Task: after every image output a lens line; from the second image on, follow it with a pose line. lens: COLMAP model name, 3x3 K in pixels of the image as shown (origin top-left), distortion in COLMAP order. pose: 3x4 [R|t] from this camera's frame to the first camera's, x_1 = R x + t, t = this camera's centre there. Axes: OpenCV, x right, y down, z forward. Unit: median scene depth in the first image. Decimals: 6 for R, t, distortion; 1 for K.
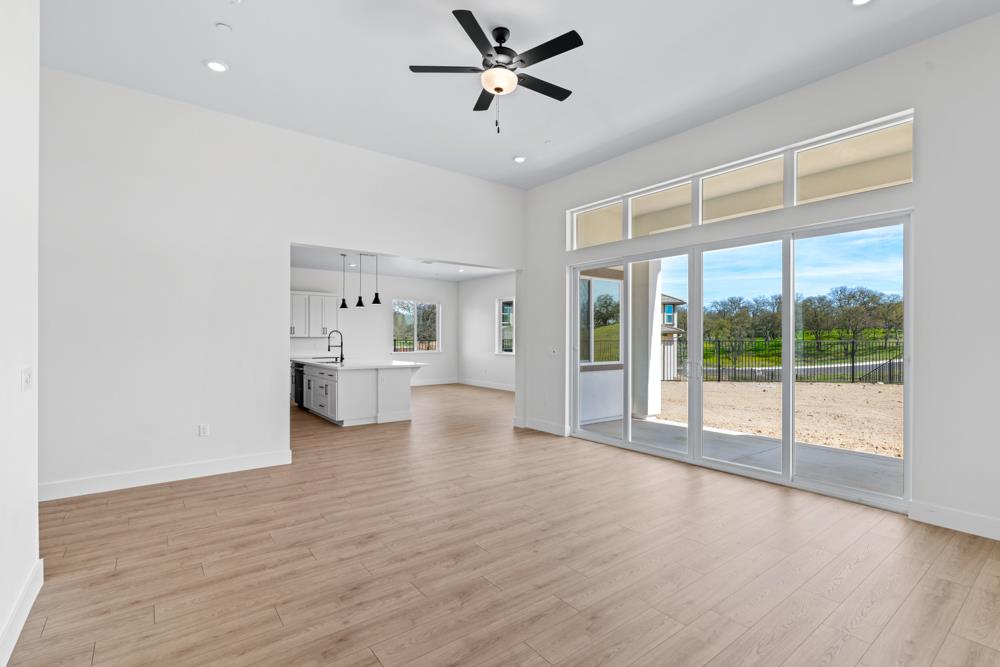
lens RADIAL K [[455.1, 0, 503.6], [0, 455.1, 335.2], [0, 0, 1]] dist [-0.005704, 0.000725]
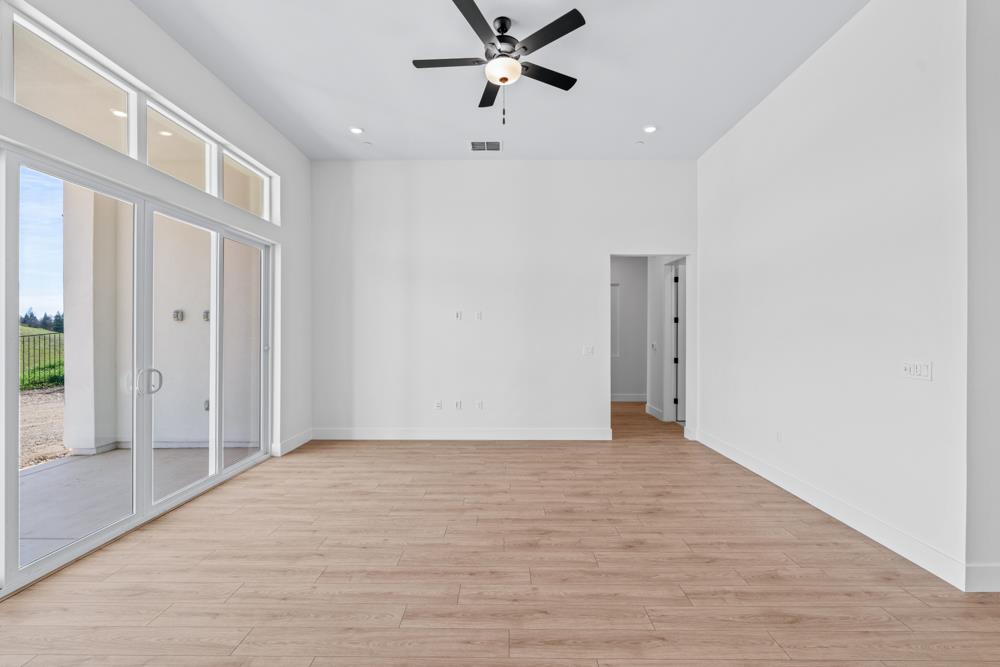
lens RADIAL K [[455.1, 0, 505.4], [0, 455.1, 334.3], [0, 0, 1]] dist [-0.005704, 0.000725]
pose [[-0.784134, -0.005621, 0.620567, -0.710438], [-0.005960, 0.999981, 0.001527, -0.001909], [-0.620563, -0.002501, -0.784152, 2.003684]]
